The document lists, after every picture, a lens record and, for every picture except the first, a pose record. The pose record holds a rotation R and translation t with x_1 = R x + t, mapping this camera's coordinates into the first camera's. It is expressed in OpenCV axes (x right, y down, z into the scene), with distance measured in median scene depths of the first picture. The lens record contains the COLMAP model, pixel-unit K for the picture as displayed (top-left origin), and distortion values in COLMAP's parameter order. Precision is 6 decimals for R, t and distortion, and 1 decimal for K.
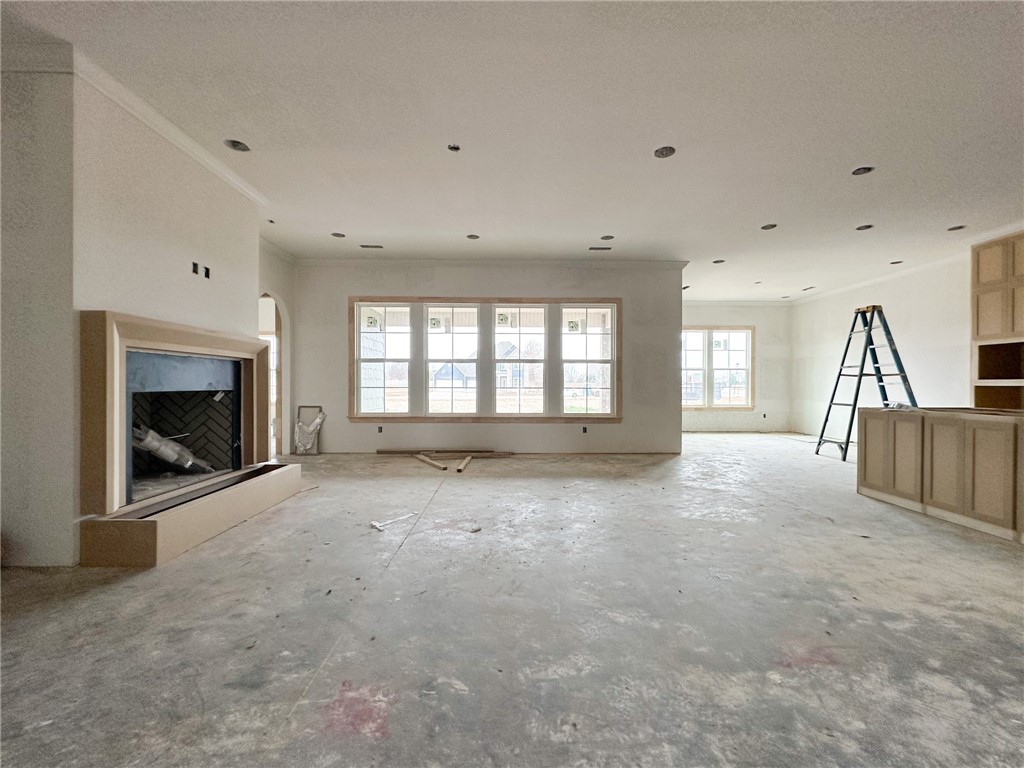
lens RADIAL K [[422.7, 0, 509.4], [0, 422.7, 385.5], [0, 0, 1]] dist [-0.000913, -0.000187]
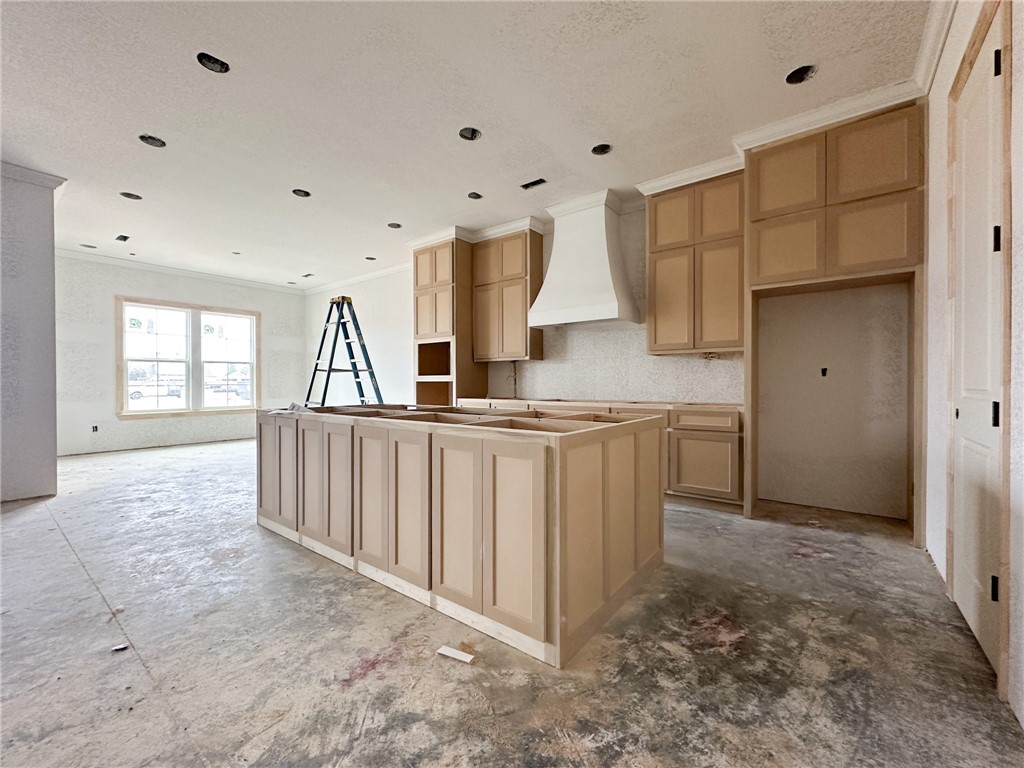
lens RADIAL K [[422.7, 0, 509.4], [0, 422.7, 385.5], [0, 0, 1]] dist [-0.000913, -0.000187]
pose [[0.630511, -0.008070, 0.776138, 0.365134], [0.005341, 0.999967, 0.006058, 0.004946], [-0.776162, 0.000326, 0.630534, 0.122729]]
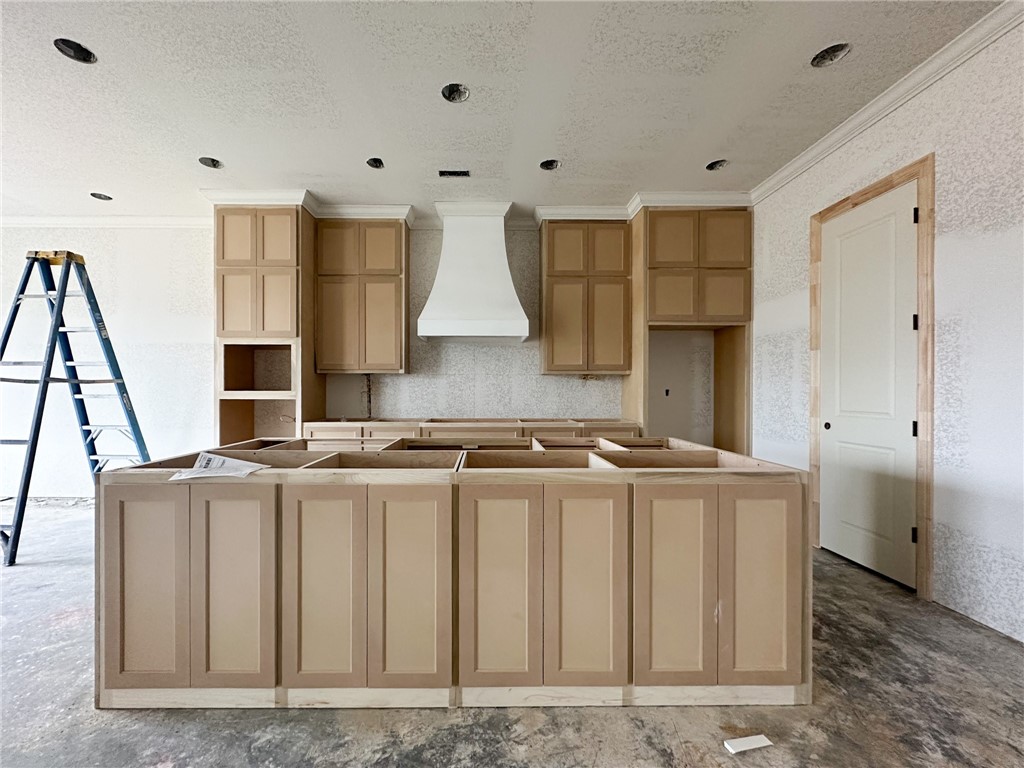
lens RADIAL K [[430.0, 0, 491.8], [0, 430.0, 392.6], [0, 0, 1]] dist [-0.001315, -0.000151]
pose [[0.010950, -0.007075, 0.999915, 0.319735], [0.001481, 0.999974, 0.007059, -0.013163], [-0.999939, 0.001404, 0.010960, 0.455389]]
